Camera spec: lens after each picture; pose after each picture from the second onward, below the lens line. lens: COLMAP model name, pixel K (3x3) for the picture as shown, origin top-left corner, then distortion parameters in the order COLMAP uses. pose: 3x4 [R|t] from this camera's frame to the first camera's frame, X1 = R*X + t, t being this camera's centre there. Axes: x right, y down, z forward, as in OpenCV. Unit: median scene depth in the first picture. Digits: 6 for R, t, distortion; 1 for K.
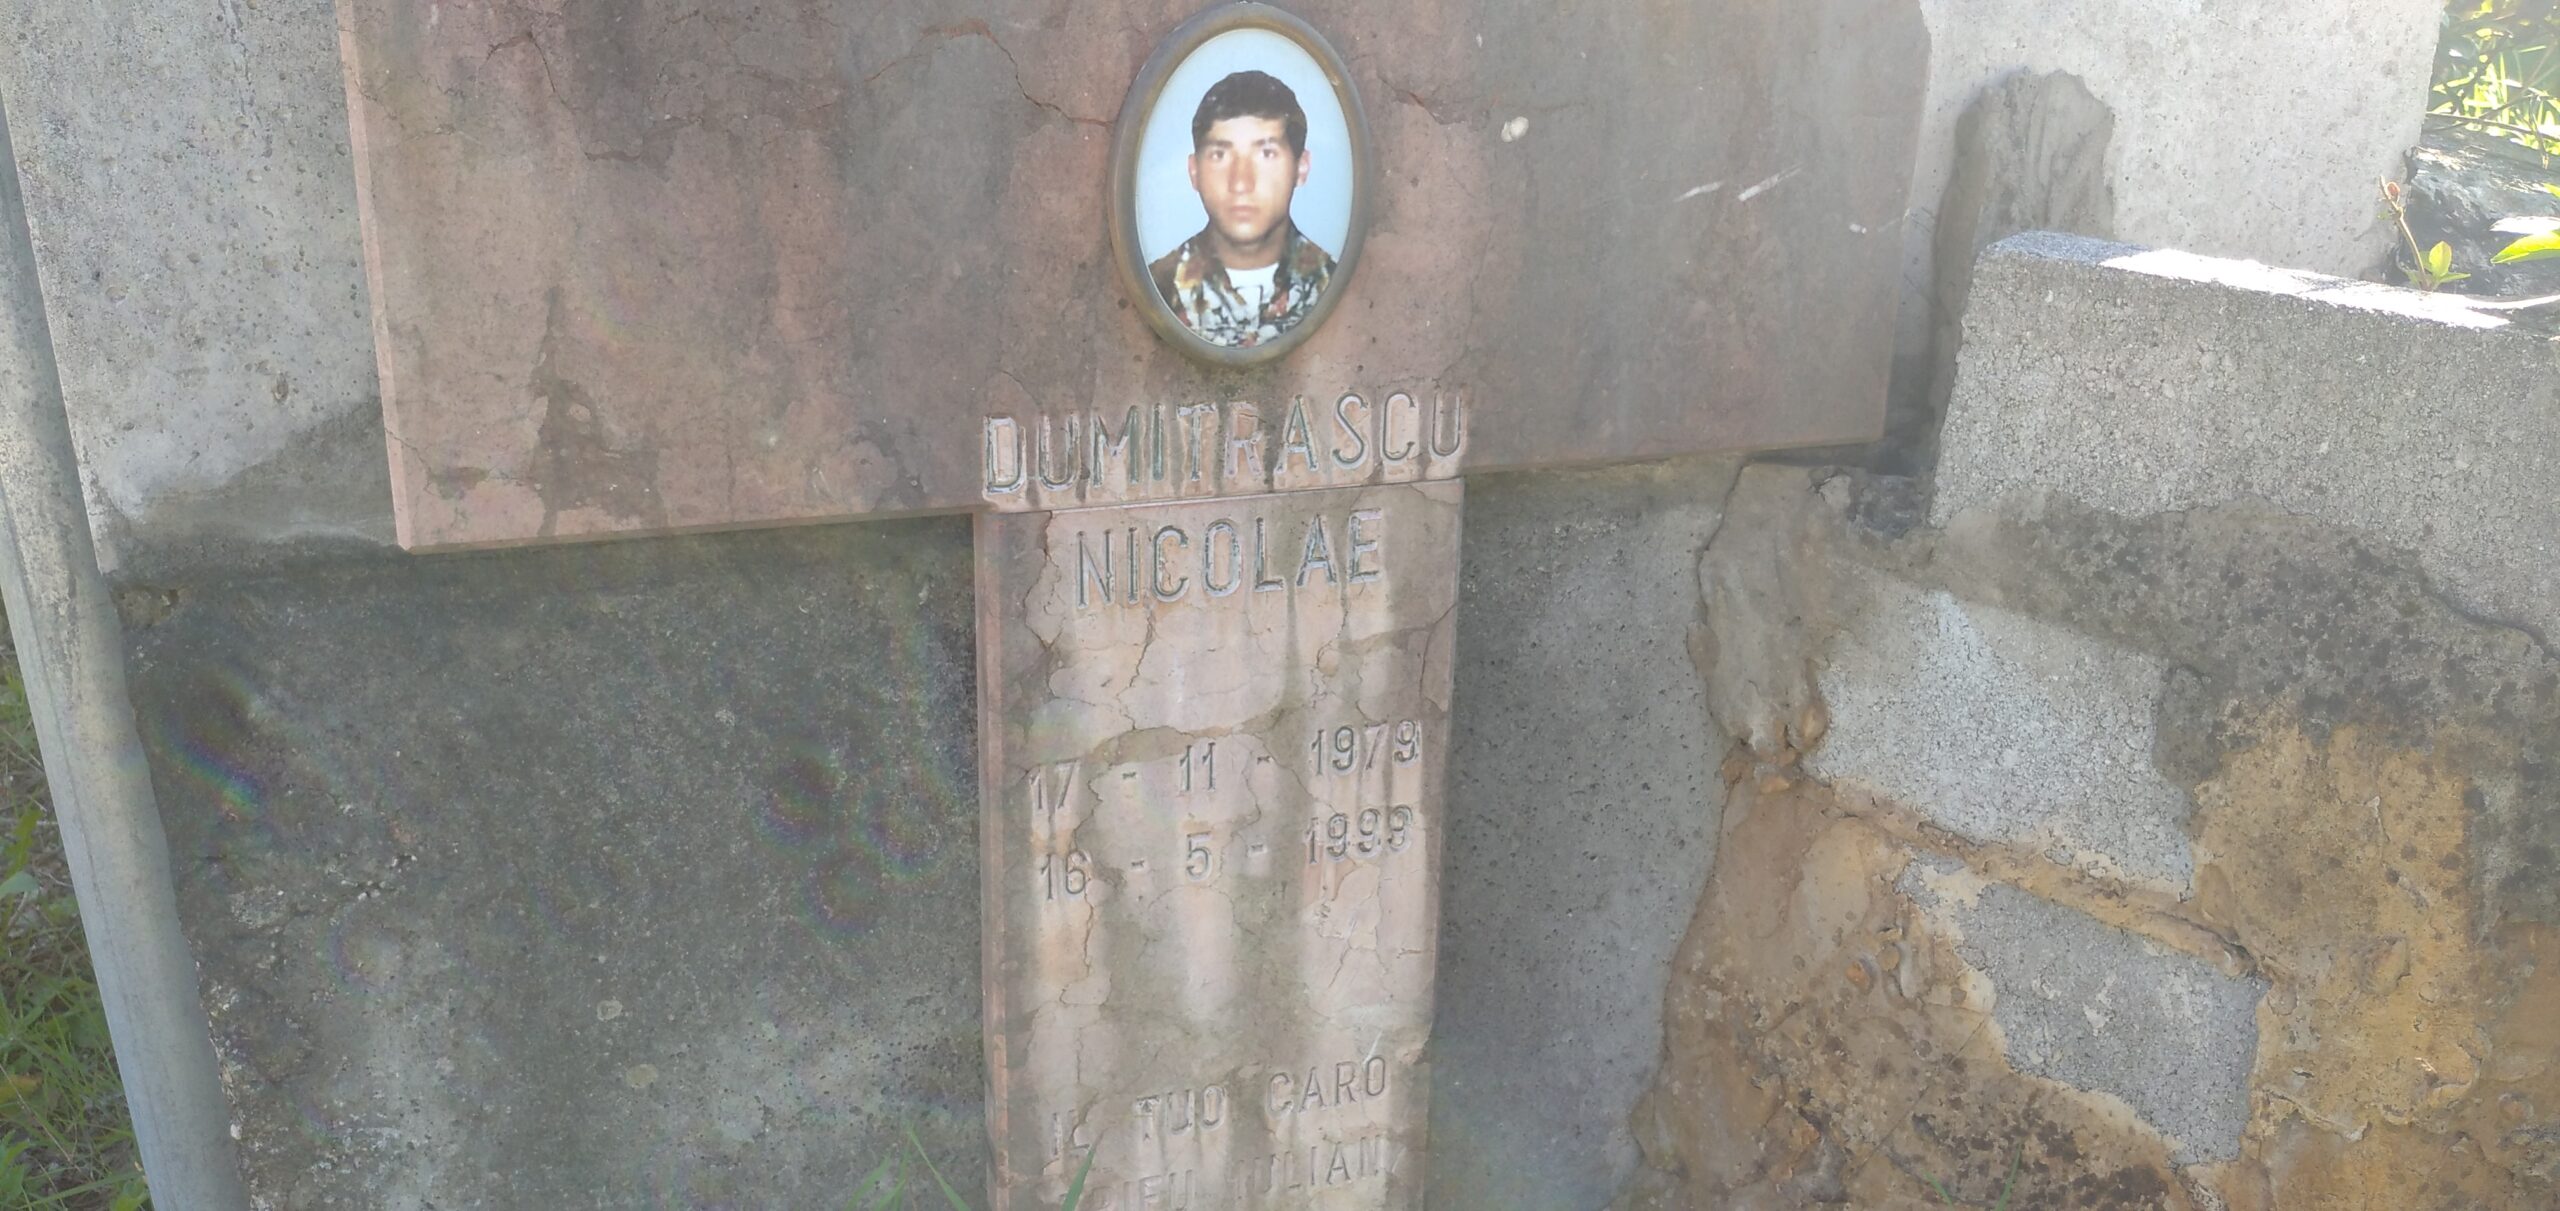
lens RADIAL K [[2039.3, 0, 1297.5], [0, 2039.3, 610.3], [0, 0, 1]] dist [0.064527, -0.133094]
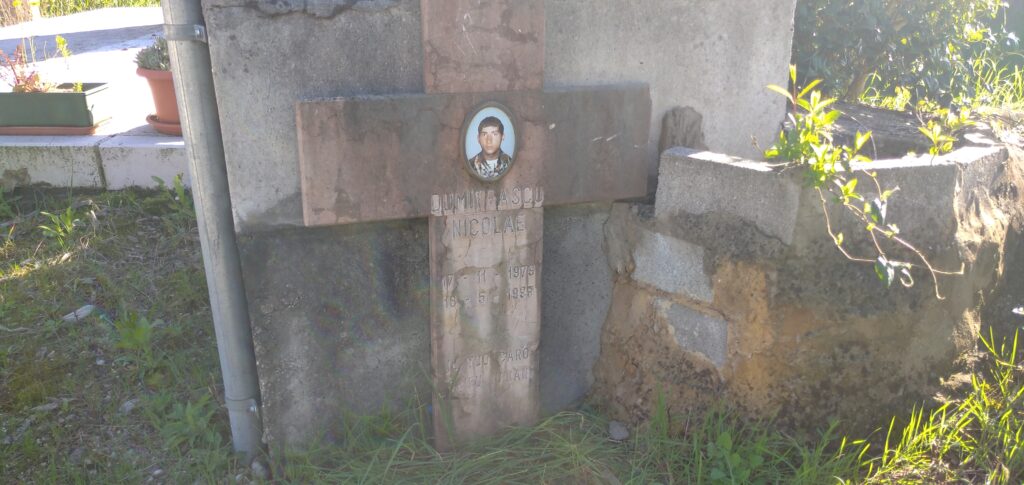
lens RADIAL K [[779.8, 0, 527.6], [0, 779.8, 279.9], [0, 0, 1]] dist [0.038707, -0.001179]
pose [[0.999840, -0.013153, 0.012083, 0.029916], [0.012734, 0.999337, 0.034102, 0.033336], [-0.012524, -0.033943, 0.999345, -0.674244]]
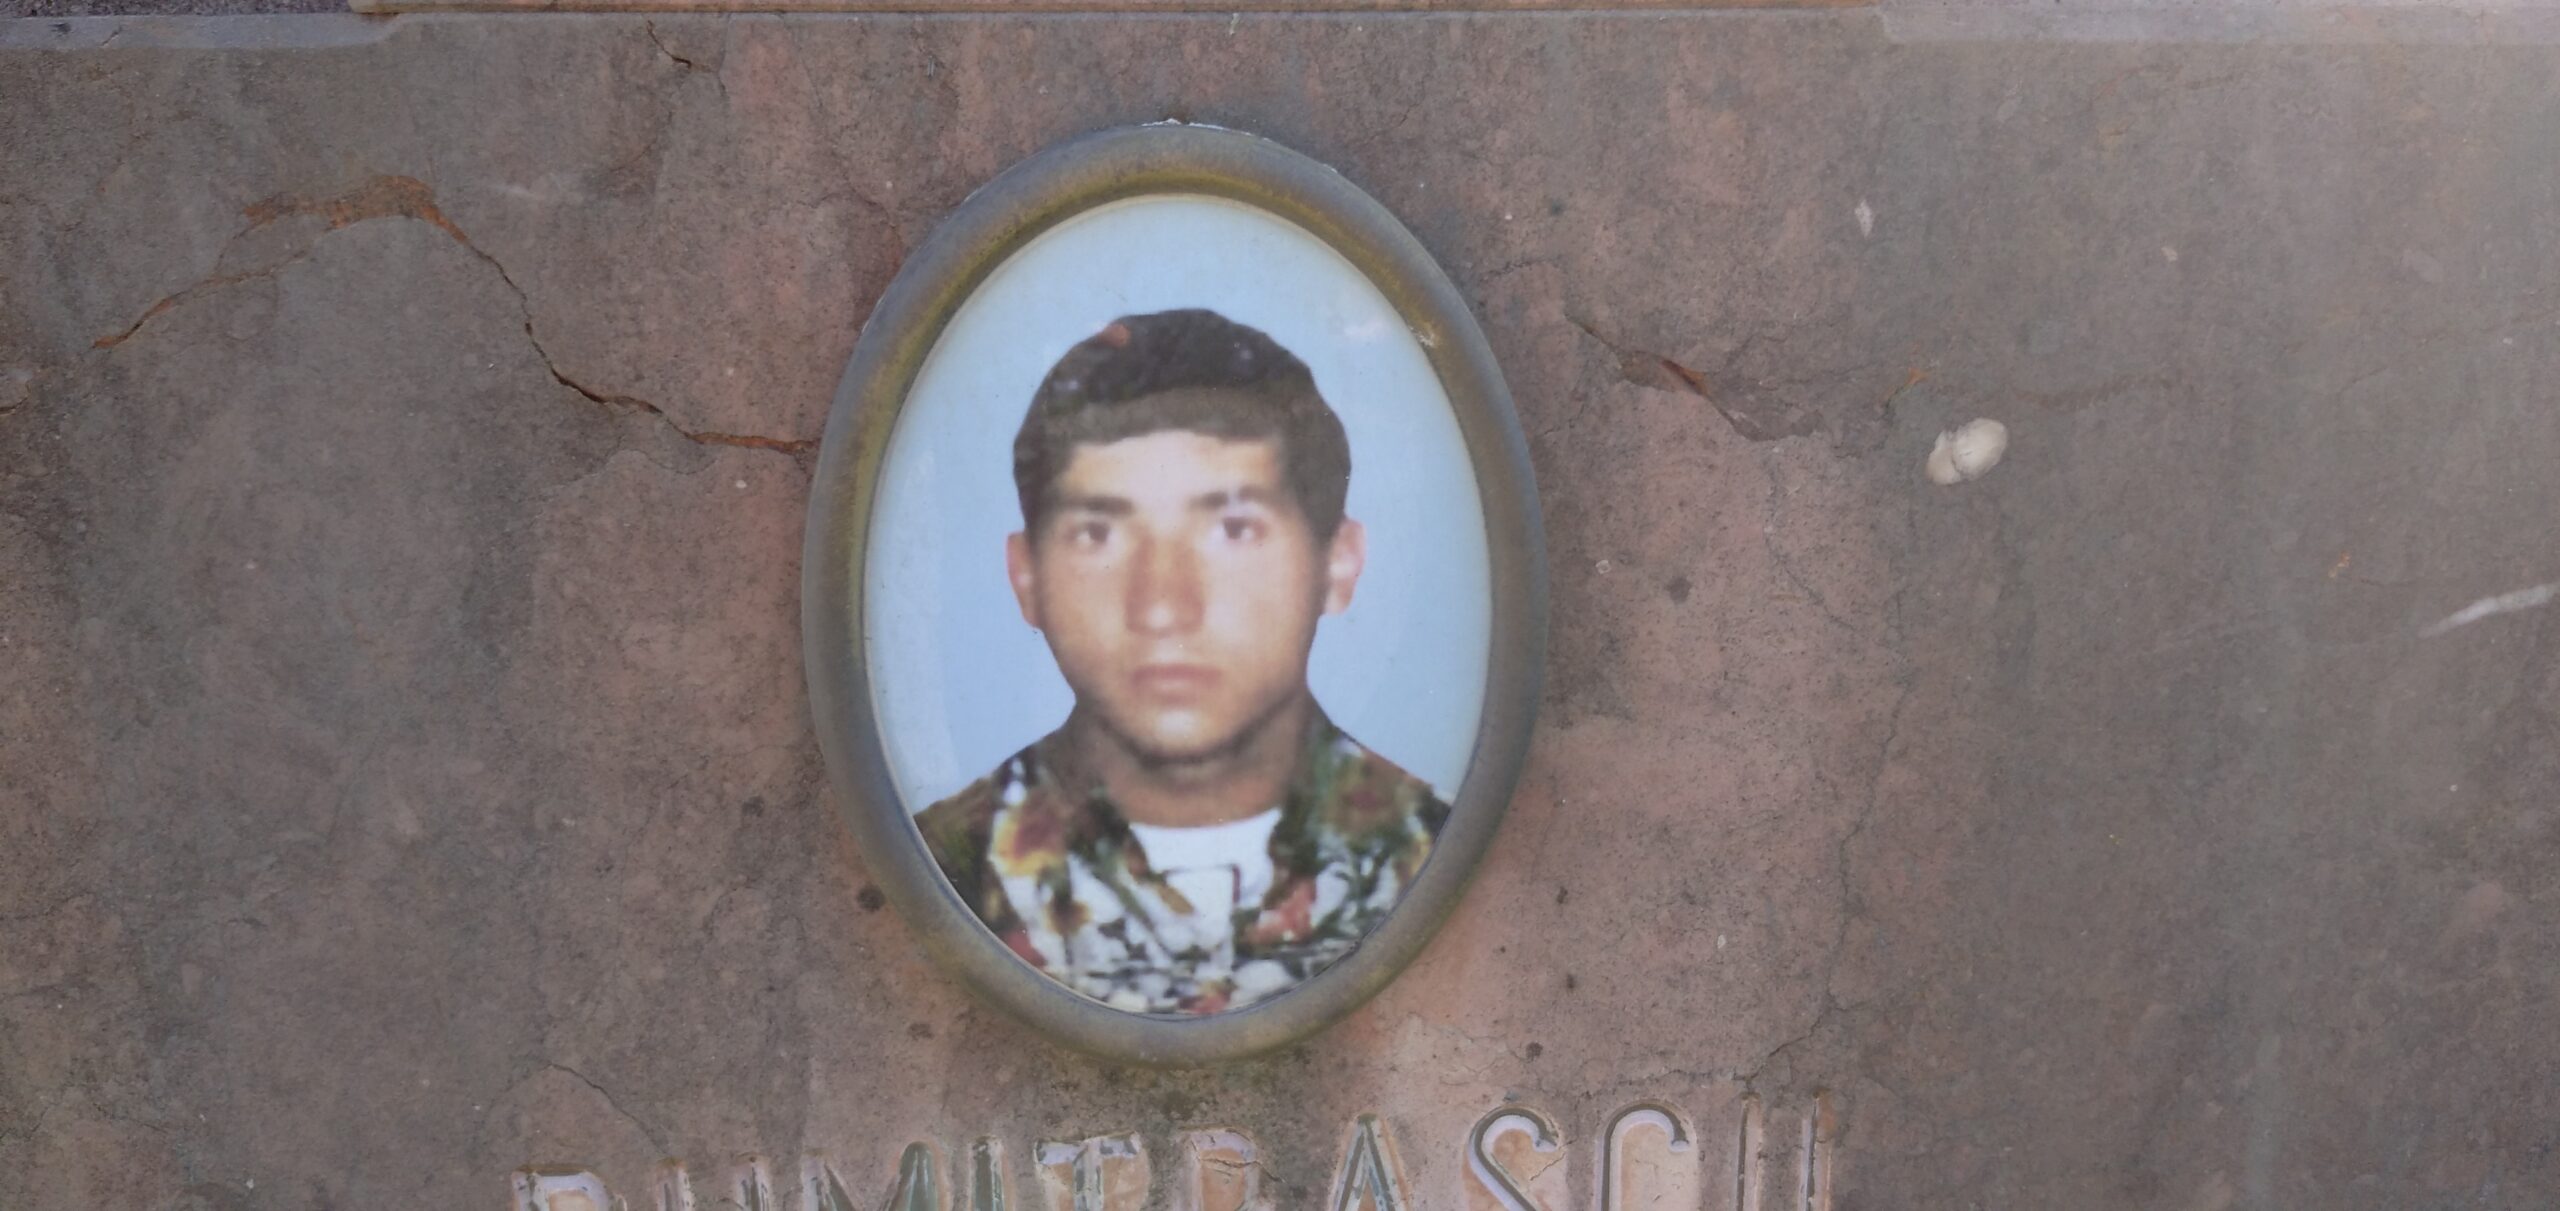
lens RADIAL K [[2316.9, 0, 1280.0], [0, 2316.9, 605.5], [0, 0, 1]] dist [0.081368, -0.229899]
pose [[0.974421, 0.033743, -0.222184, 0.081325], [-0.052710, 0.995400, -0.079999, -0.170620], [0.218463, 0.089664, 0.971717, 0.580500]]
